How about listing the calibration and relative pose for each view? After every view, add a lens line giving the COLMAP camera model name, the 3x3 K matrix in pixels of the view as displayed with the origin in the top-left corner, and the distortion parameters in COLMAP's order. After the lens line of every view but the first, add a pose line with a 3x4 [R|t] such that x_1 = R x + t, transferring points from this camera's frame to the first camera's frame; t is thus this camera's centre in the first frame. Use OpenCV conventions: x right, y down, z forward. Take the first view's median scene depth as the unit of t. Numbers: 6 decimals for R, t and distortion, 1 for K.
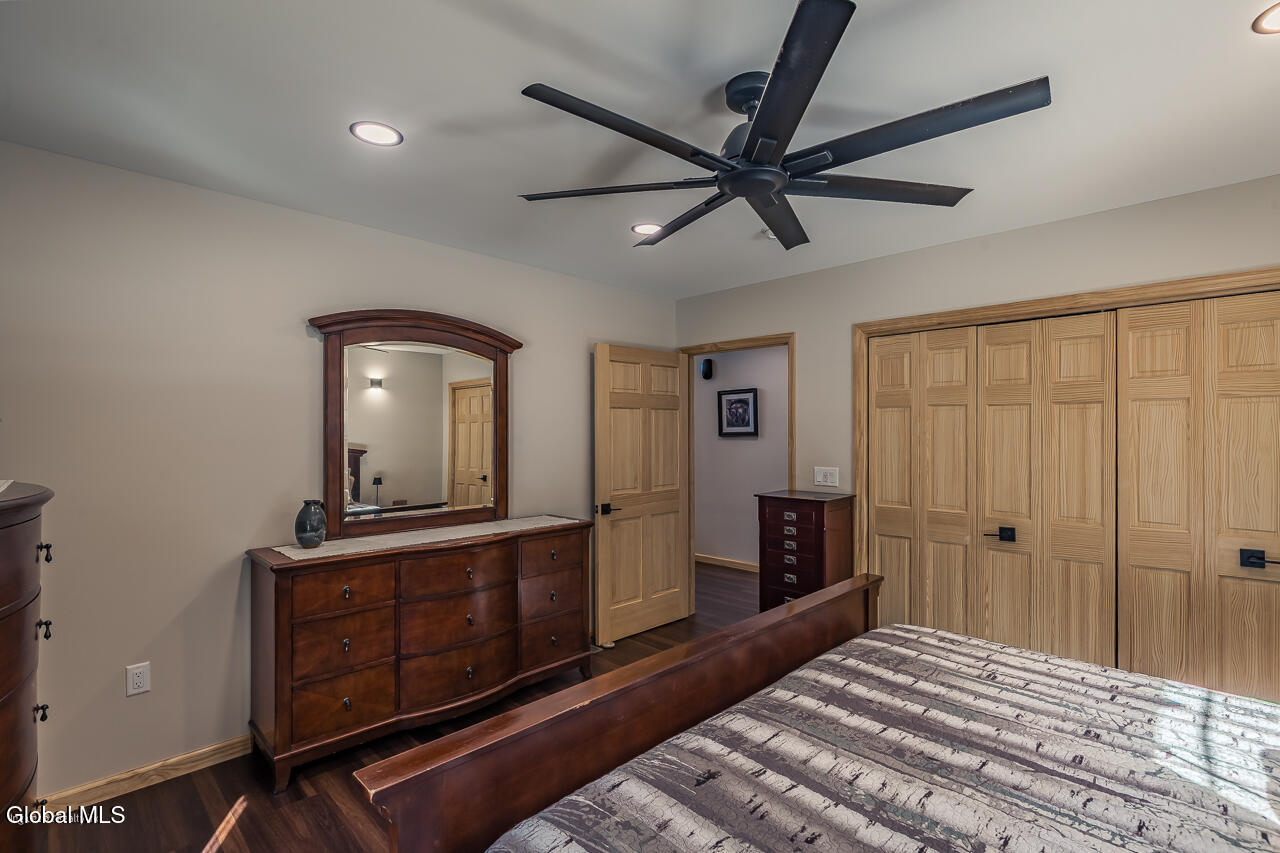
lens RADIAL K [[599.5, 0, 640.0], [0, 599.5, 426.5], [0, 0, 1]] dist [0.000357, 0.000074]
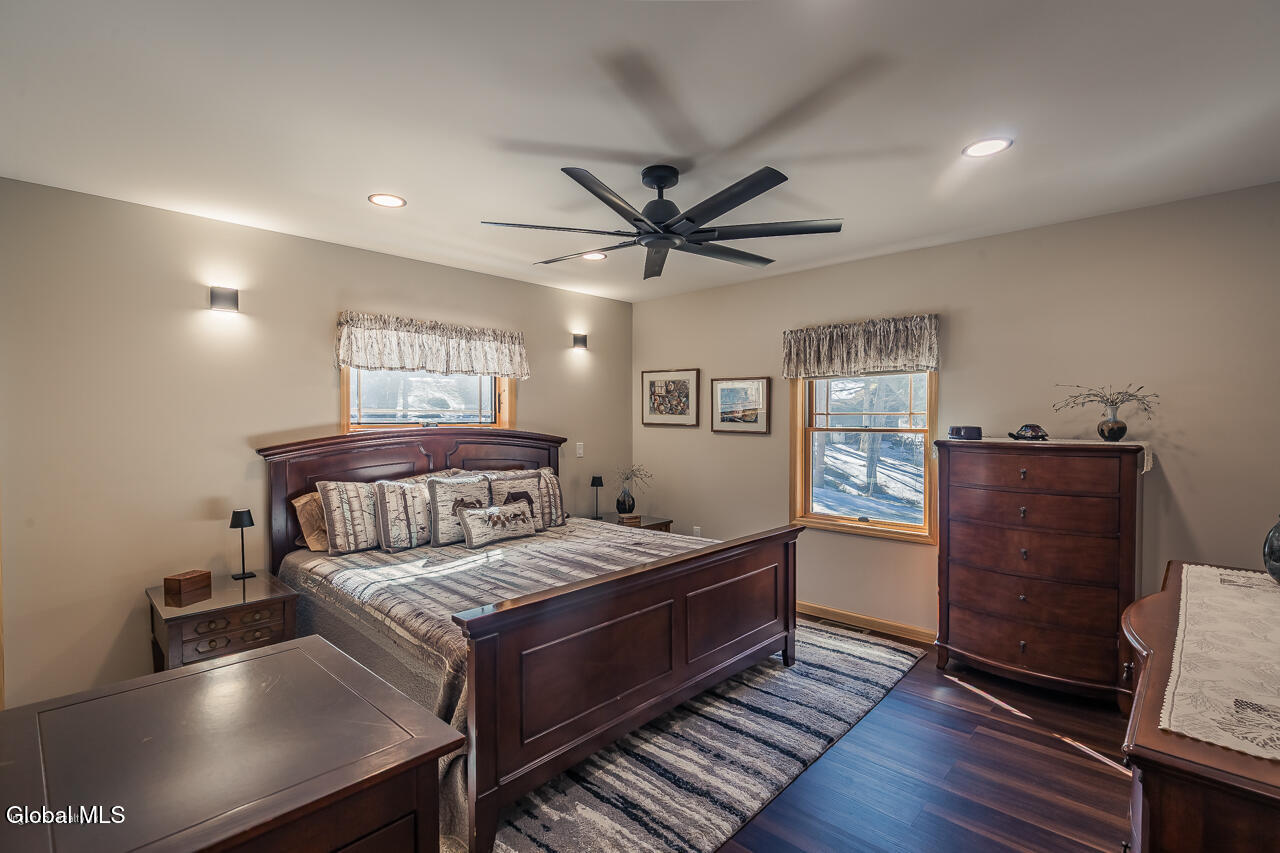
lens RADIAL K [[599.5, 0, 640.0], [0, 599.5, 426.5], [0, 0, 1]] dist [0.000357, 0.000074]
pose [[-0.999581, 0.006931, -0.028092, 0.301024], [0.006702, 0.999944, 0.008223, 0.025367], [0.028148, 0.008031, -0.999572, 2.639057]]
